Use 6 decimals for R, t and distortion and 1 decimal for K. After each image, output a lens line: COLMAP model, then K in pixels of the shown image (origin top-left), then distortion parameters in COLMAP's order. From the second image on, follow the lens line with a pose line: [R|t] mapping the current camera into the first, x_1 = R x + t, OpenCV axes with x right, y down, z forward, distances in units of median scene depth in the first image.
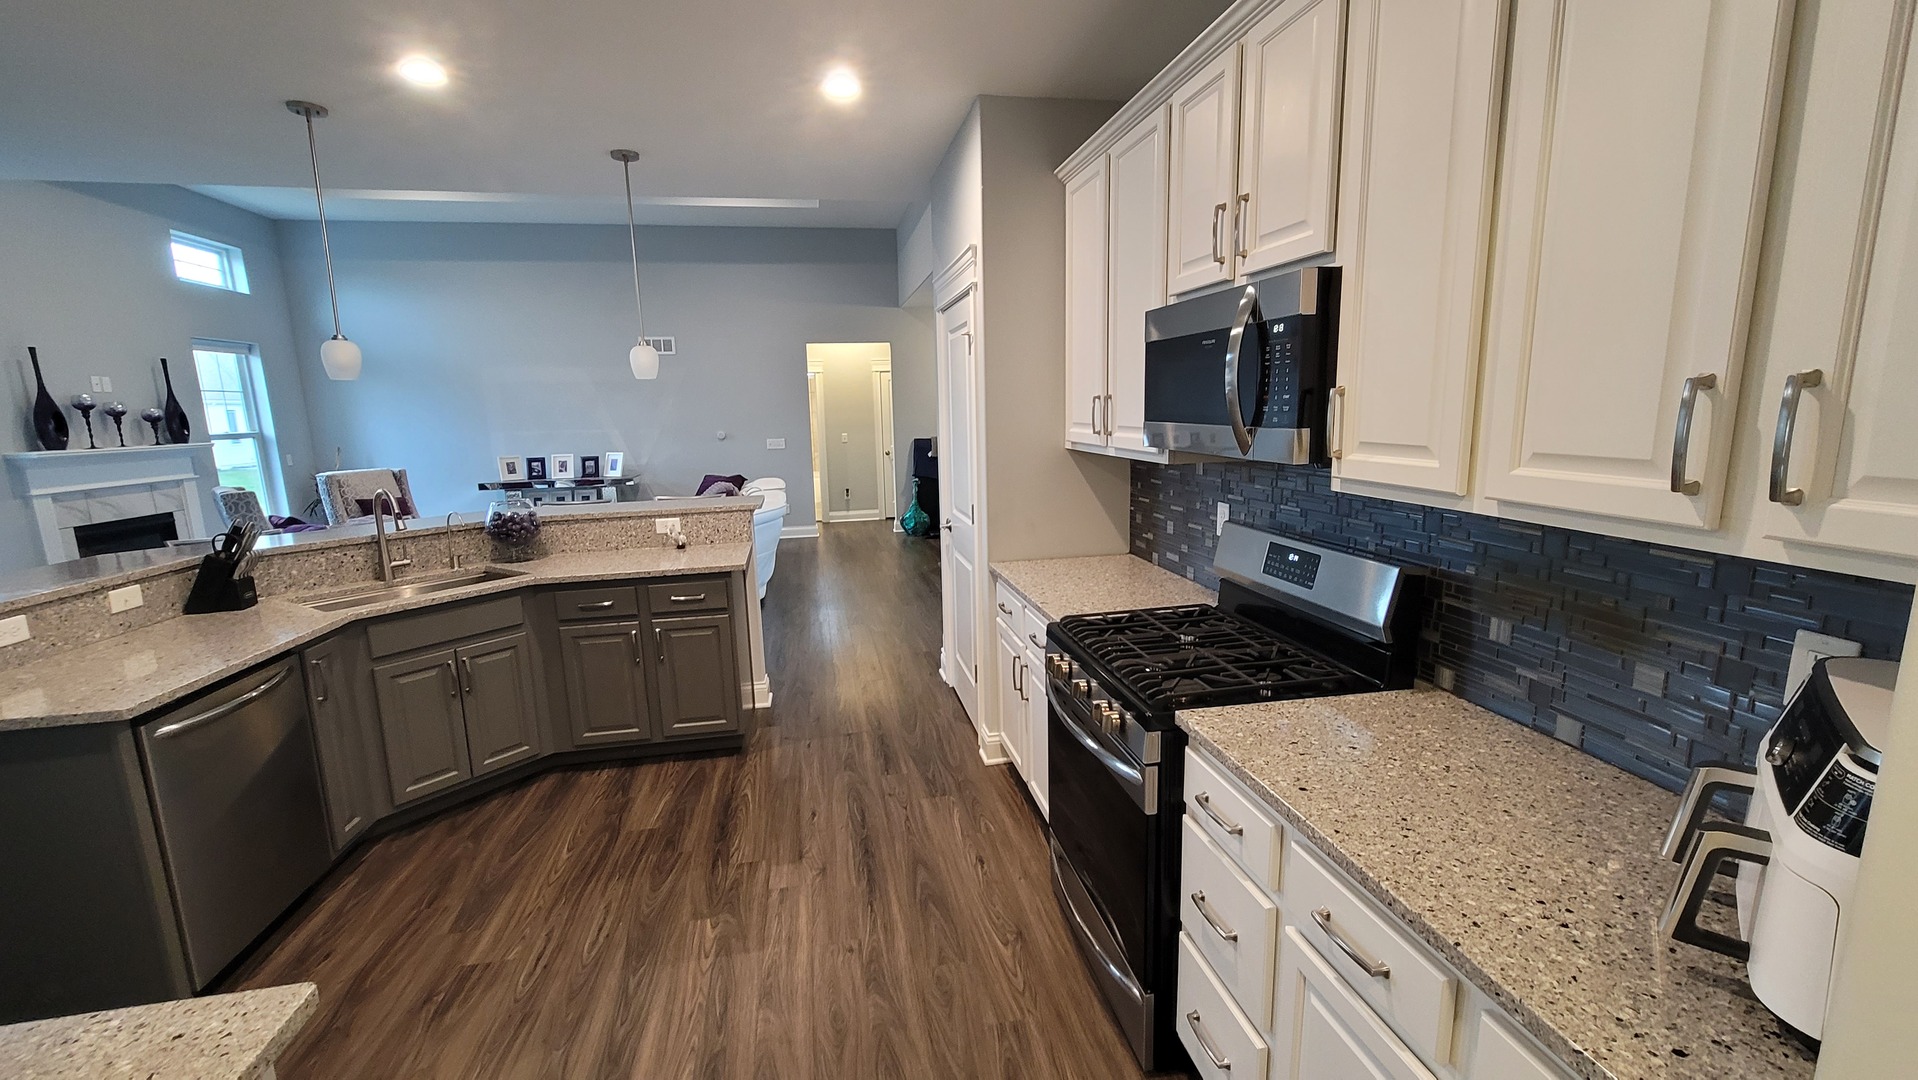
lens RADIAL K [[783.4, 0, 959.0], [0, 783.4, 540.0], [0, 0, 1]] dist [-0.001323, 0.000975]
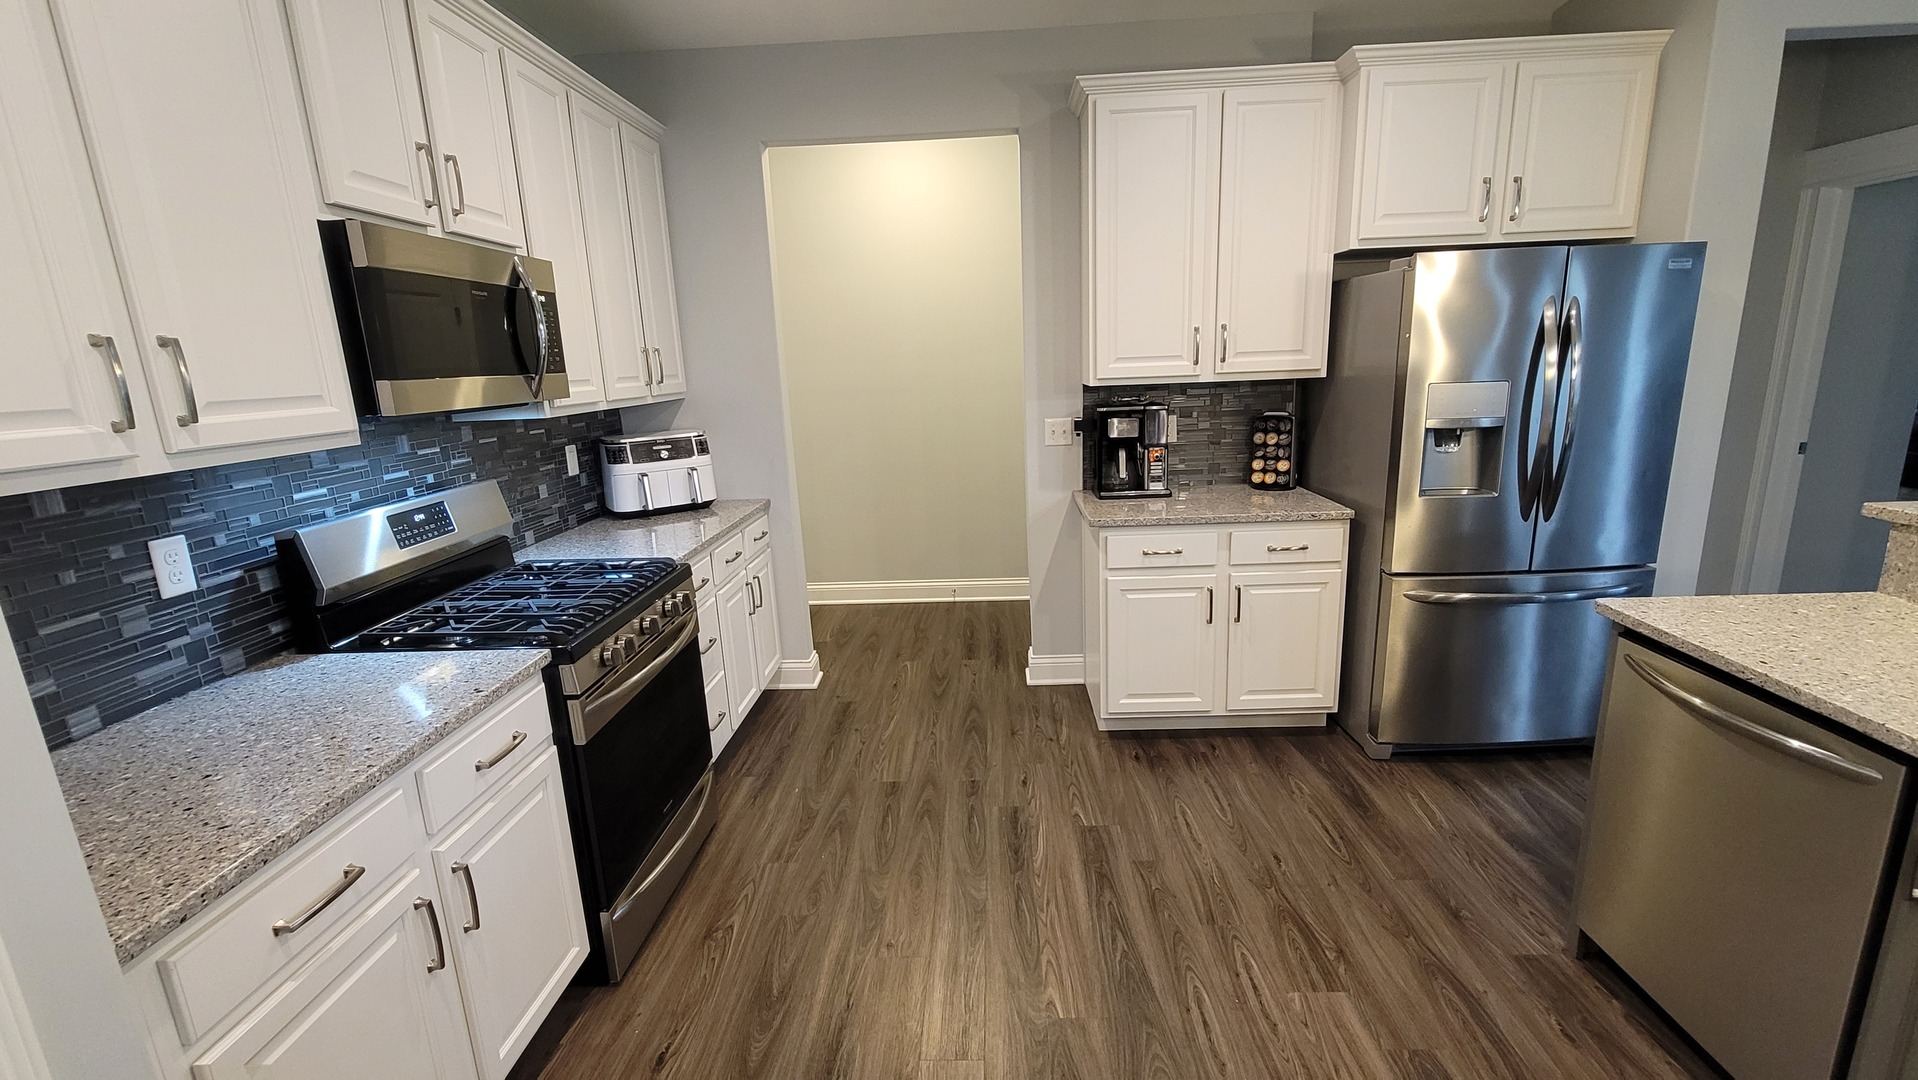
lens RADIAL K [[817.9, 0, 955.2], [0, 817.9, 540.8], [0, 0, 1]] dist [0.000146, 0.000534]
pose [[-0.970919, 0.012287, 0.239091, -0.323643], [0.104303, 0.920629, 0.376249, -0.181335], [-0.215491, 0.390245, -0.895138, 1.204863]]
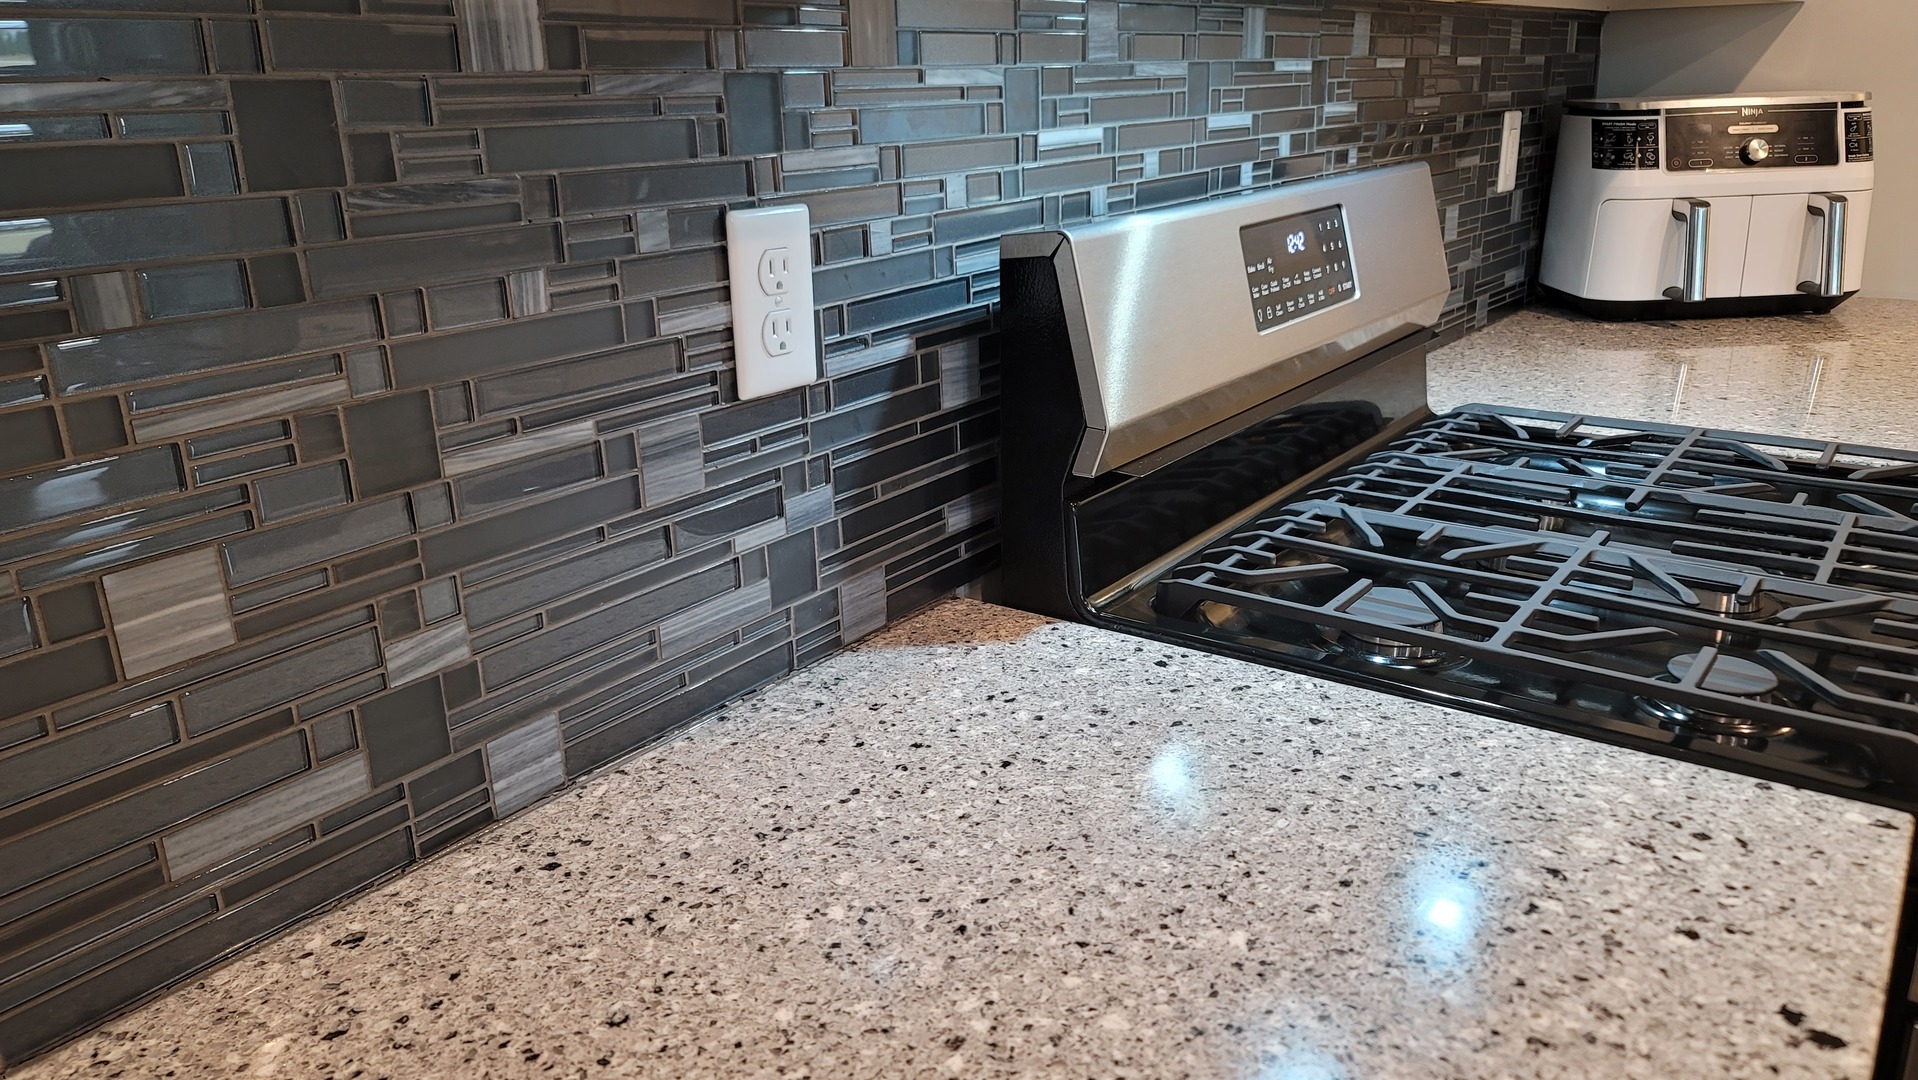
lens RADIAL K [[1407.6, 0, 964.4], [0, 1407.6, 532.0], [0, 0, 1]] dist [0.034278, -0.000509]
pose [[-0.682573, -0.179474, 0.708437, 0.048479], [0.168923, 0.904380, 0.391869, -0.085062], [-0.711027, 0.387151, -0.586988, 1.009959]]
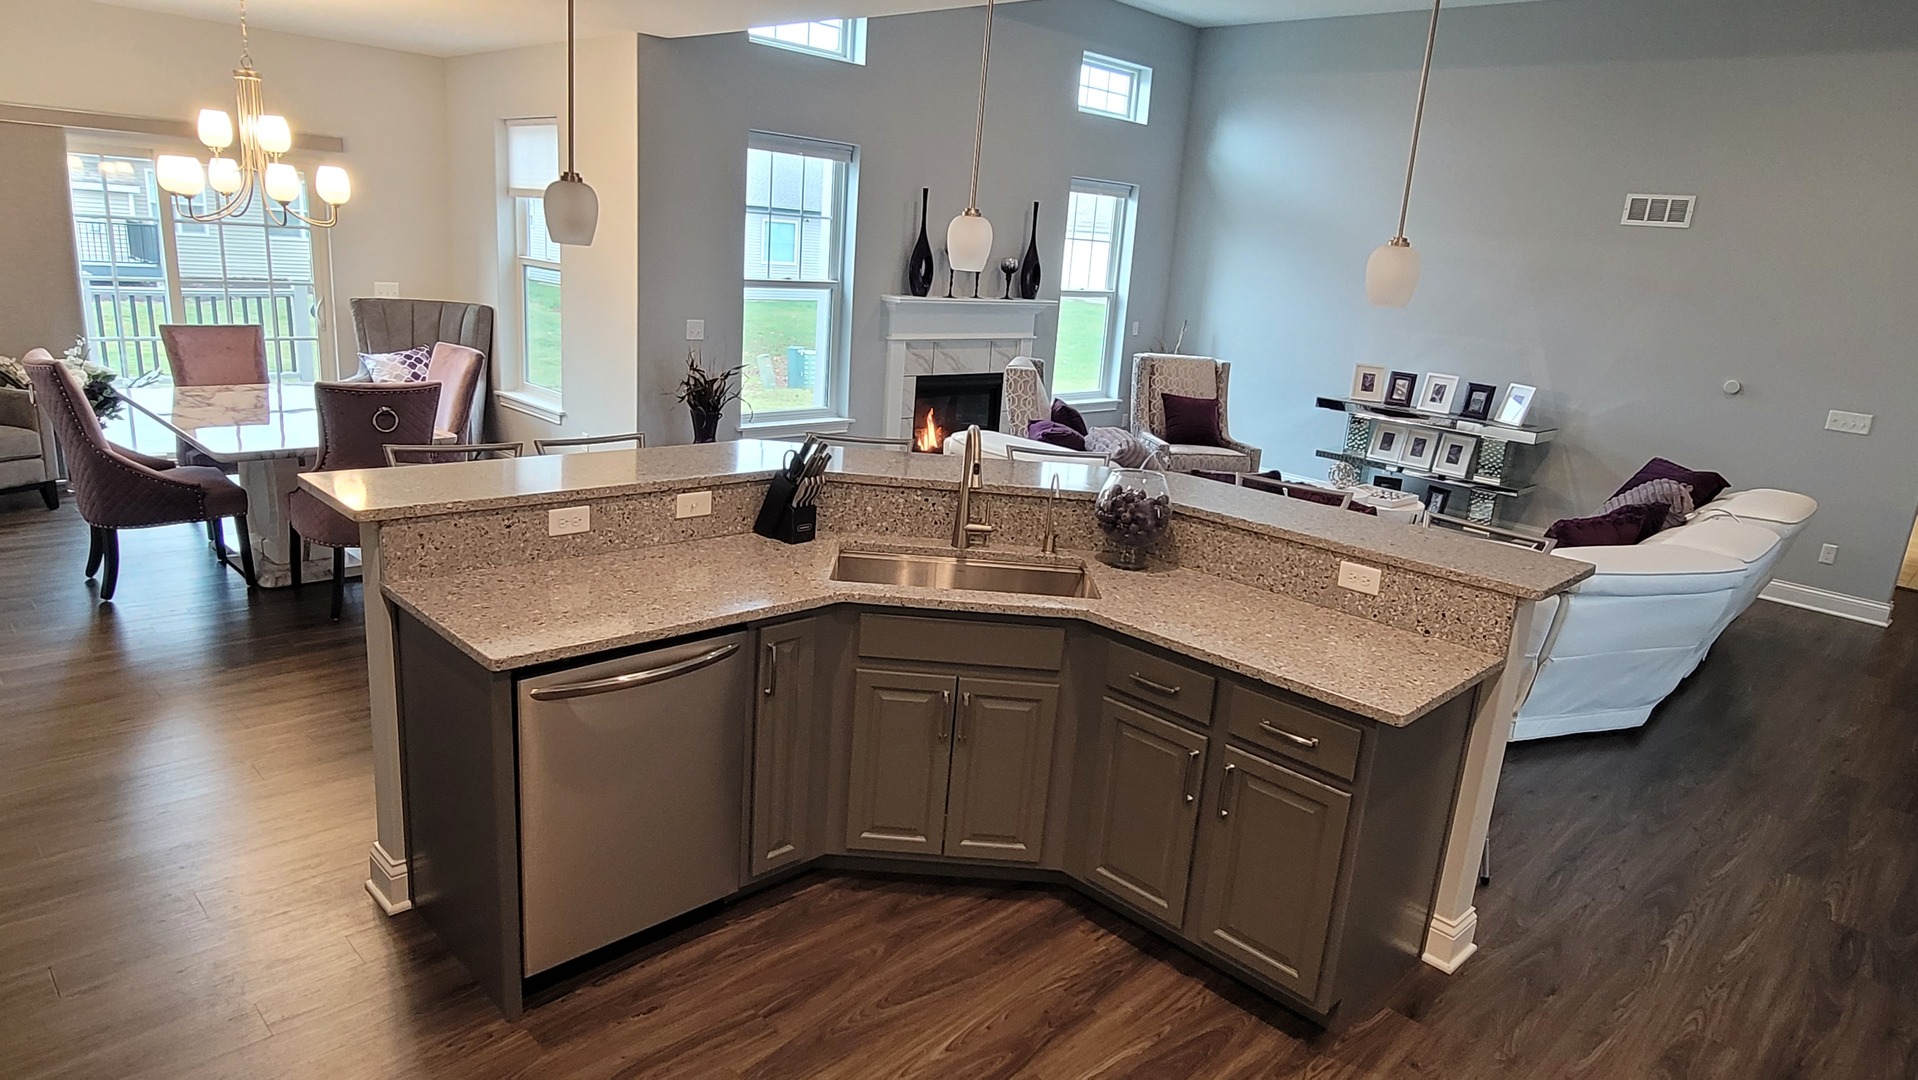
lens RADIAL K [[1142.9, 0, 959.0], [0, 1142.9, 540.0], [0, 0, 1]] dist [-0.006039, -0.001493]
pose [[0.556838, 0.277742, -0.782810, 0.108076], [-0.227740, 0.957374, 0.177679, -0.151331], [0.798790, 0.079338, 0.596355, 0.382328]]
